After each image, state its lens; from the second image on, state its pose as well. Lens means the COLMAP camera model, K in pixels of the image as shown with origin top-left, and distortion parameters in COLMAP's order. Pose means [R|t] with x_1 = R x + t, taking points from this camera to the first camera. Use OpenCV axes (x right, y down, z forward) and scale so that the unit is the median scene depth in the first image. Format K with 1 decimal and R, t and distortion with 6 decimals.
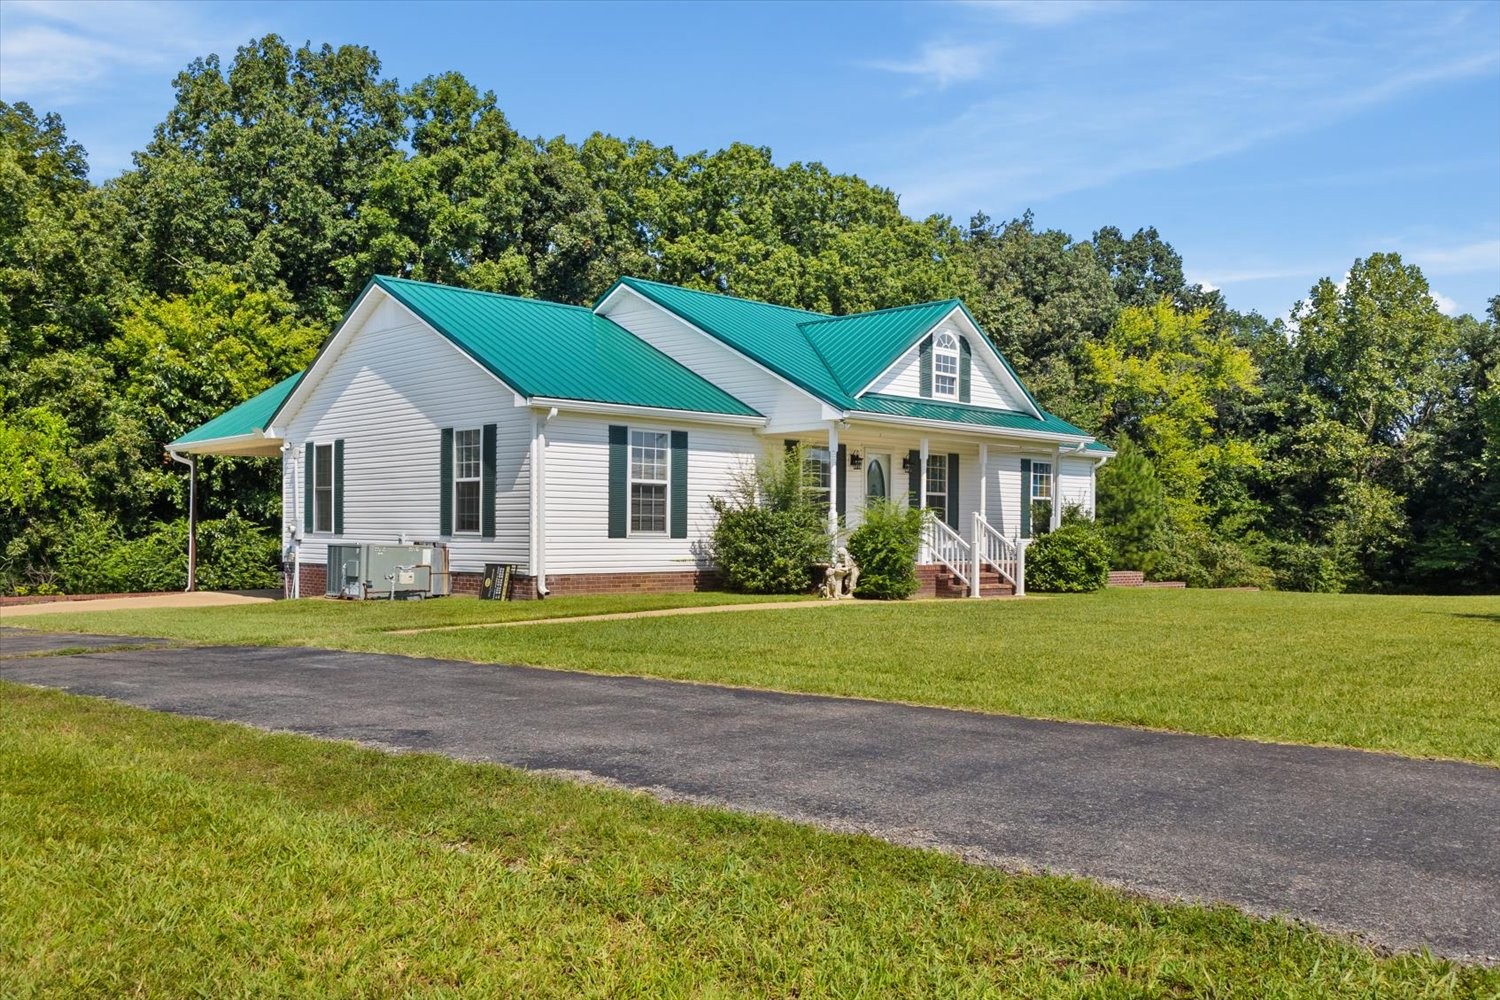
lens RADIAL K [[1214.2, 0, 749.5], [0, 1214.2, 545.3], [0, 0, 1]] dist [0.031453, -0.028062]
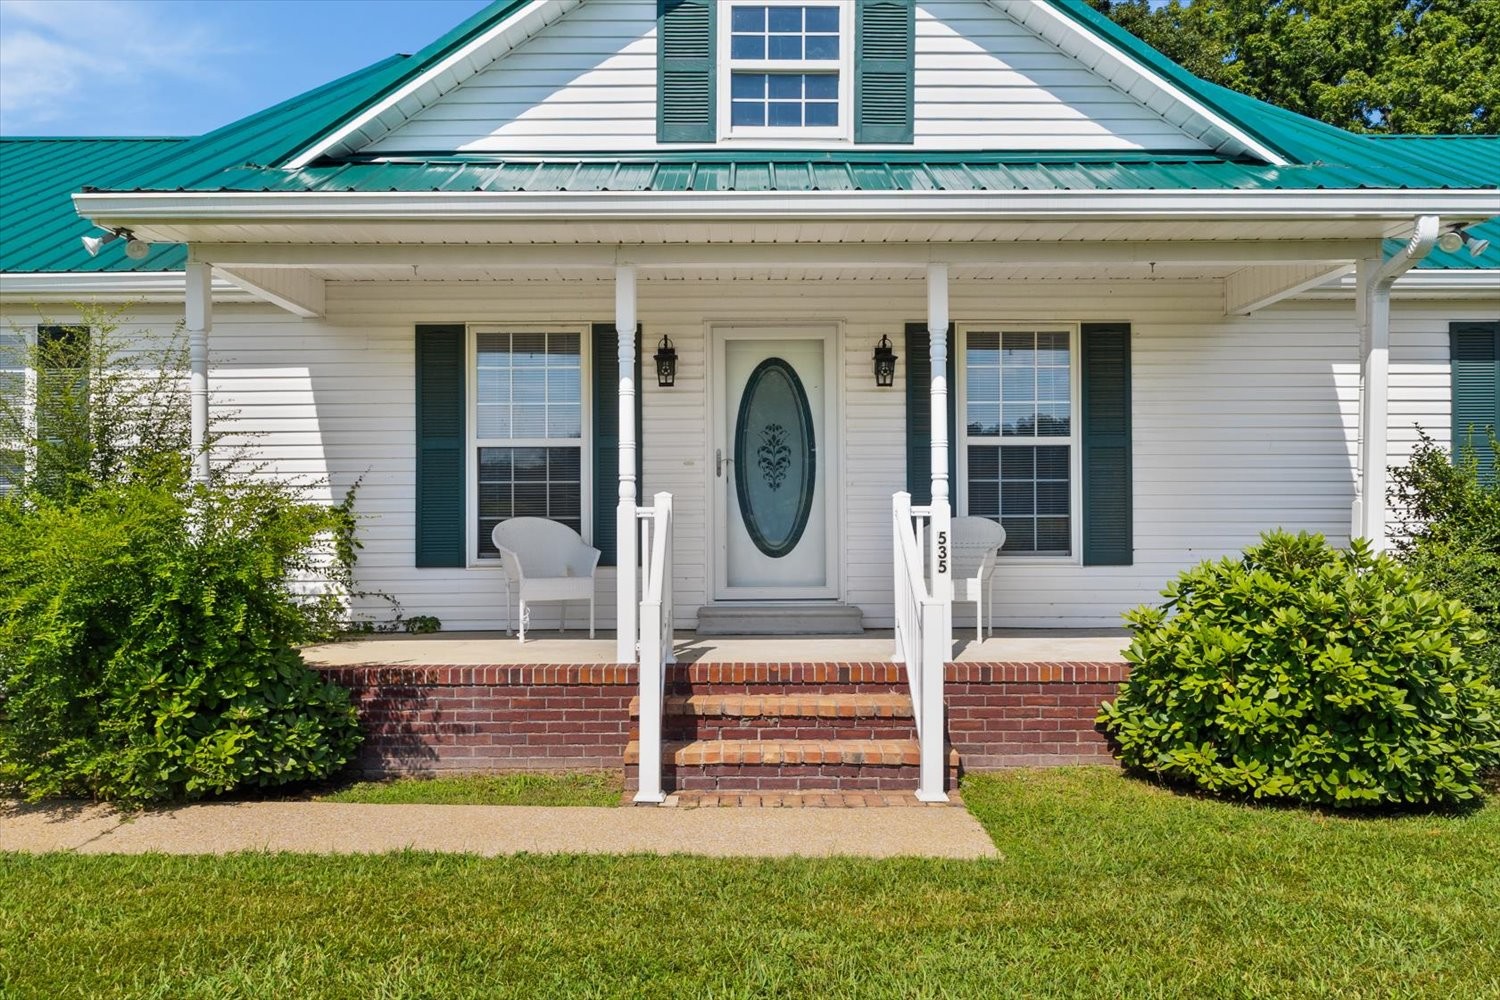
lens RADIAL K [[1217.7, 0, 755.3], [0, 1217.7, 504.2], [0, 0, 1]] dist [0.001129, -0.002613]
pose [[0.722204, -0.018475, -0.691433, 0.374591], [0.001786, 0.999690, -0.024846, -0.016917], [0.691677, 0.016709, 0.722013, 0.763697]]
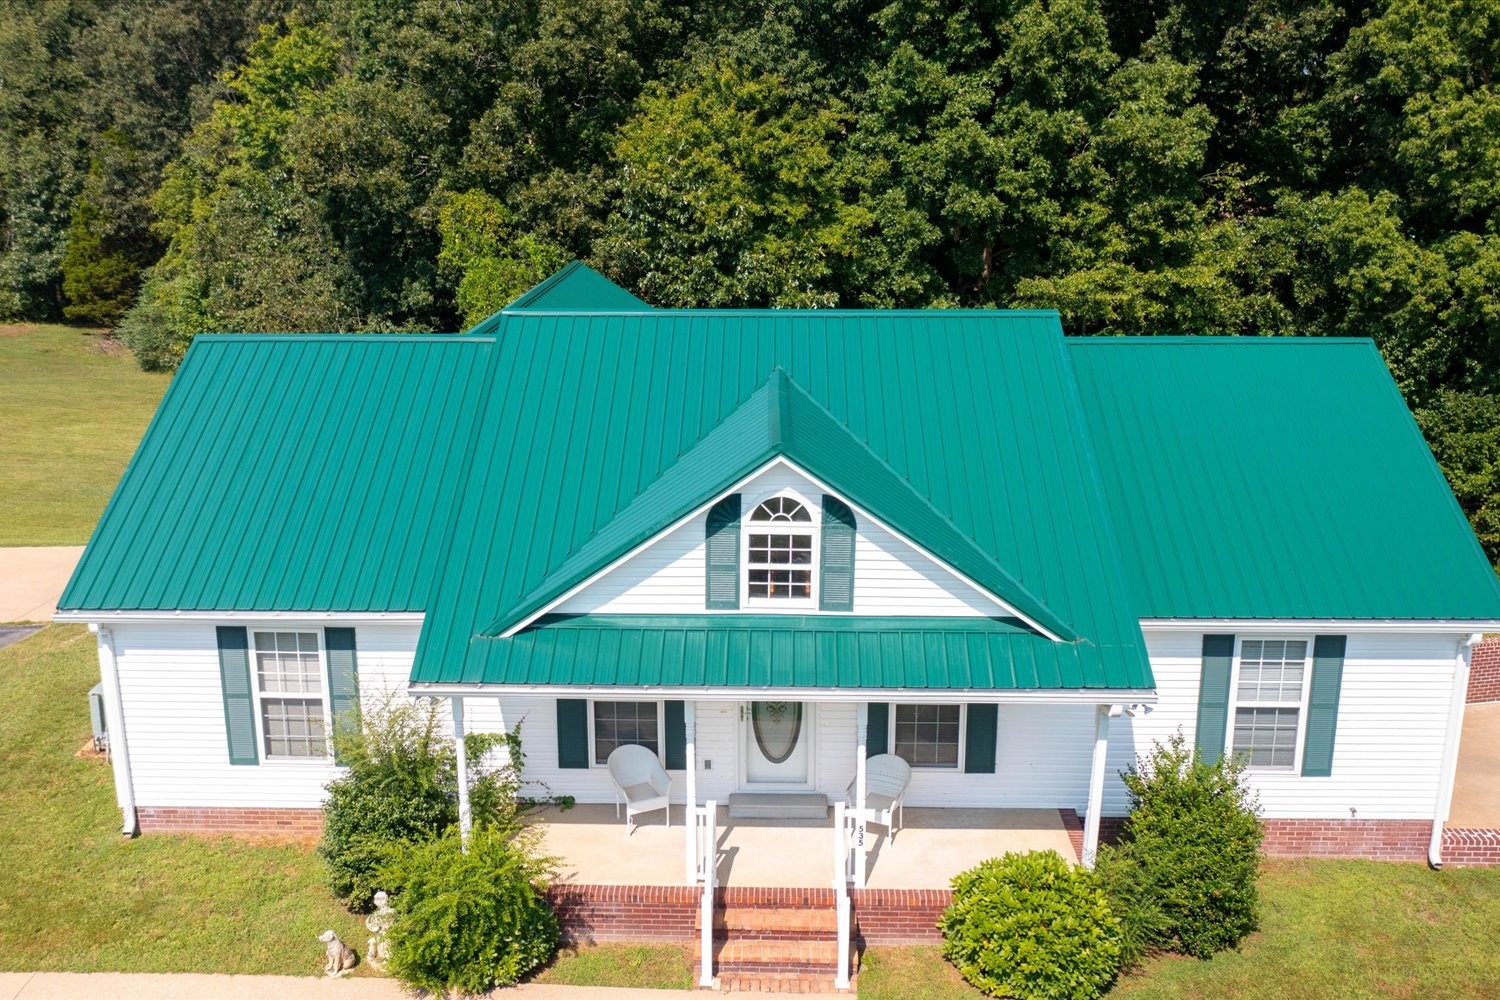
lens RADIAL K [[1477.6, 0, 757.1], [0, 1477.6, 490.4], [0, 0, 1]] dist [-0.011770, 0.000000]
pose [[0.702685, 0.174383, -0.689801, 0.611853], [-0.004258, 0.970513, 0.241010, -0.336216], [0.711489, -0.166417, 0.682707, 0.537314]]
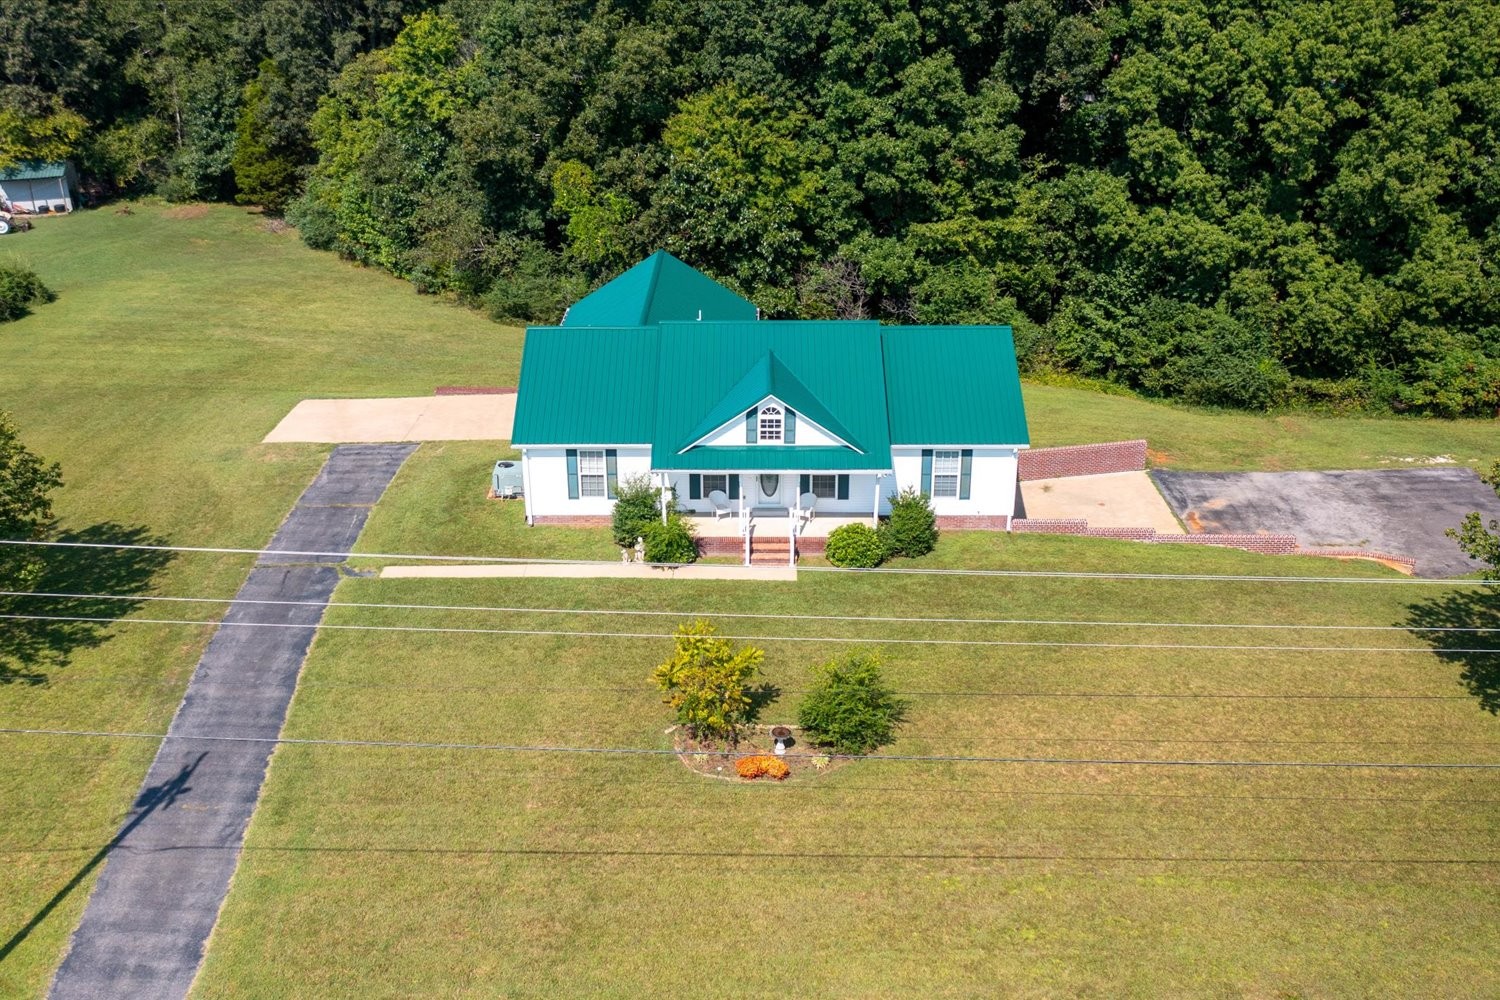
lens RADIAL K [[1617.2, 0, 749.6], [0, 1617.2, 495.3], [0, 0, 1]] dist [-0.022144, 0.000000]
pose [[0.710465, 0.269961, -0.649893, 1.601426], [0.000250, 0.923397, 0.383846, -0.905733], [0.703732, -0.272871, 0.655974, -0.496584]]
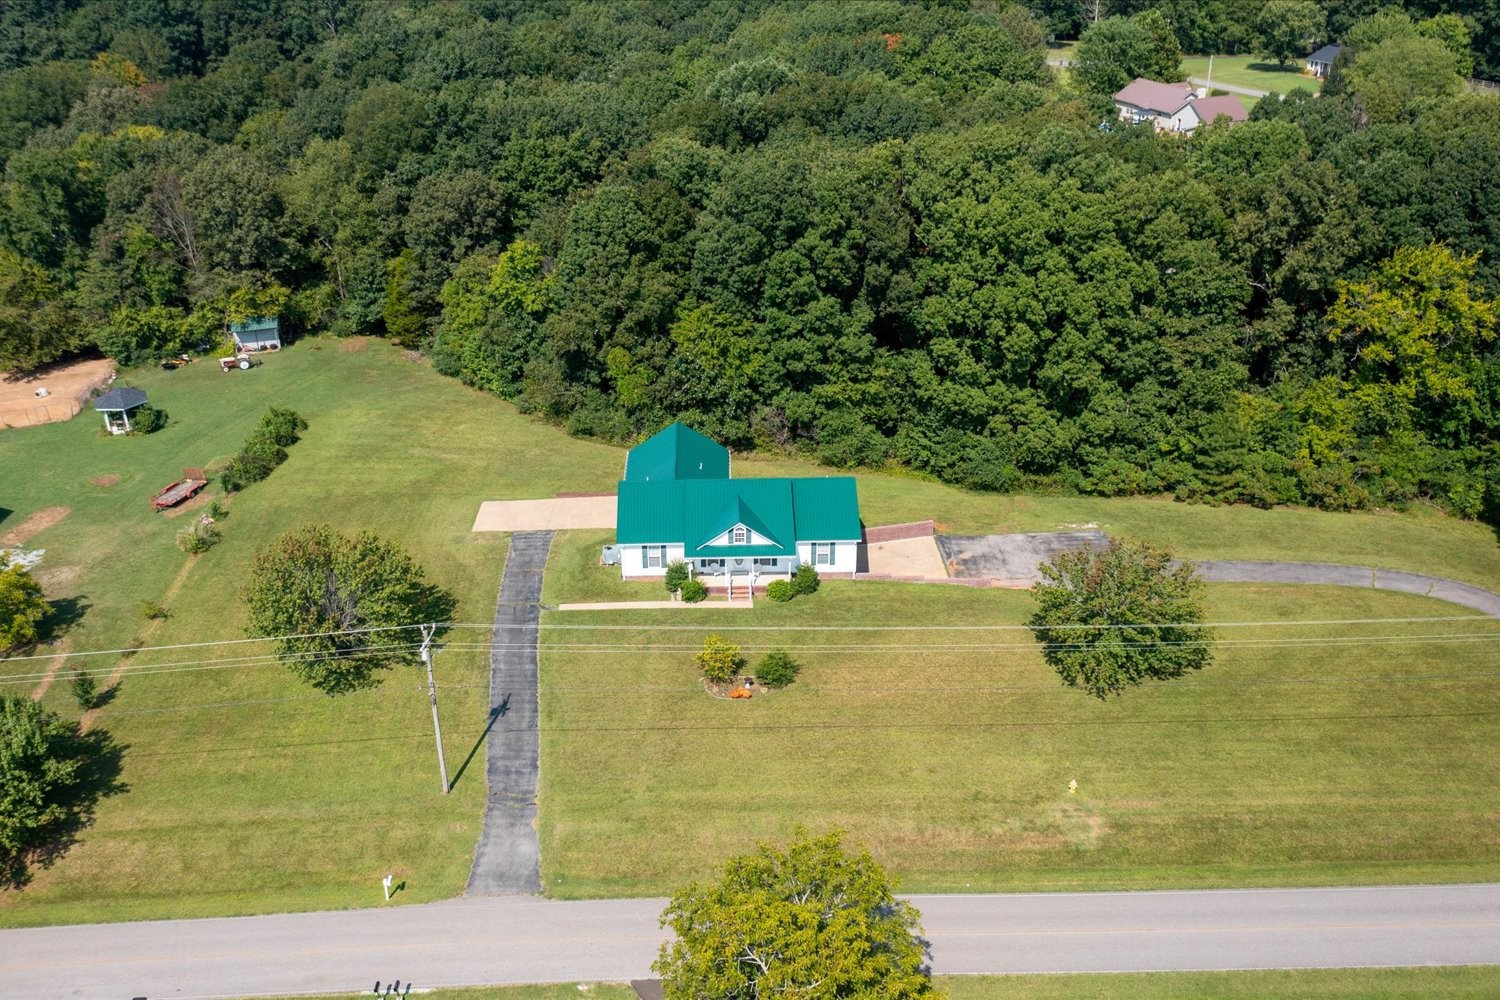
lens RADIAL K [[1617.2, 0, 754.6], [0, 1617.2, 513.1], [0, 0, 1]] dist [-0.022144, 0.000000]
pose [[0.736388, 0.292730, -0.609952, 3.065689], [0.002075, 0.900569, 0.434709, -2.266710], [0.676556, -0.321380, 0.662561, -2.091930]]
